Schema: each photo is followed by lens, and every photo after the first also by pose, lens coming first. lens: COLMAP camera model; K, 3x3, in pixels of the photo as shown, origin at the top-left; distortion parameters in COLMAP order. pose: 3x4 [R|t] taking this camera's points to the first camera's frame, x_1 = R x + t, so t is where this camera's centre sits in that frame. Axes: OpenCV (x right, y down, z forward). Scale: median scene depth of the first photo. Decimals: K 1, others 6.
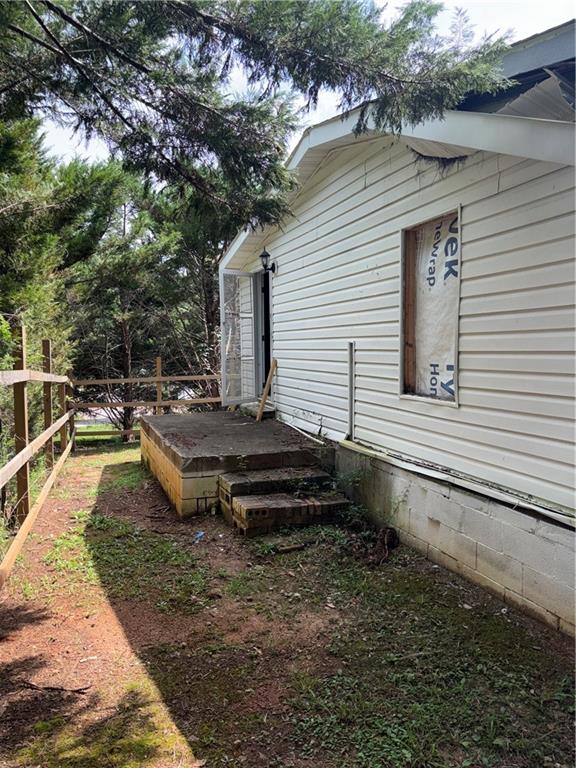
lens RADIAL K [[589.8, 0, 289.2], [0, 589.8, 382.8], [0, 0, 1]] dist [0.062383, -0.053673]
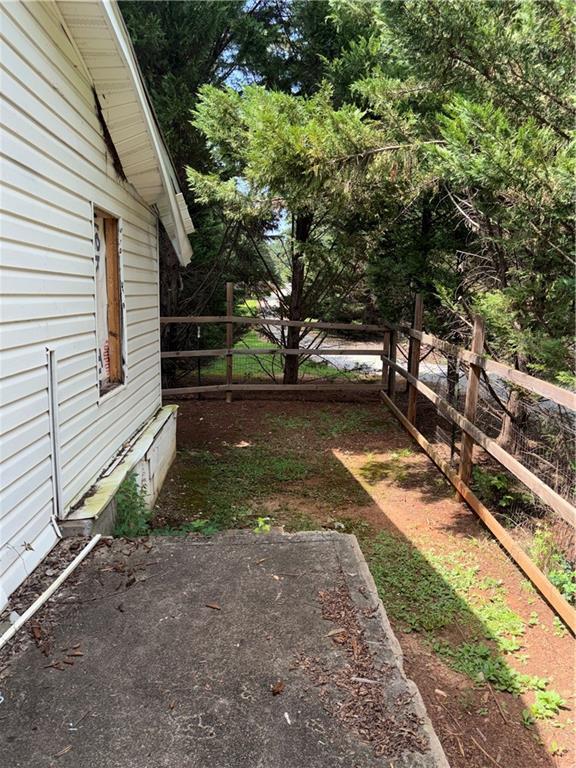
lens RADIAL K [[589.8, 0, 288.5], [0, 589.8, 385.3], [0, 0, 1]] dist [0.062383, -0.053673]
pose [[-0.960053, -0.052805, 0.274791, -0.436555], [0.005322, 0.978409, 0.206609, -0.252608], [-0.279768, 0.199818, -0.939043, 2.465660]]
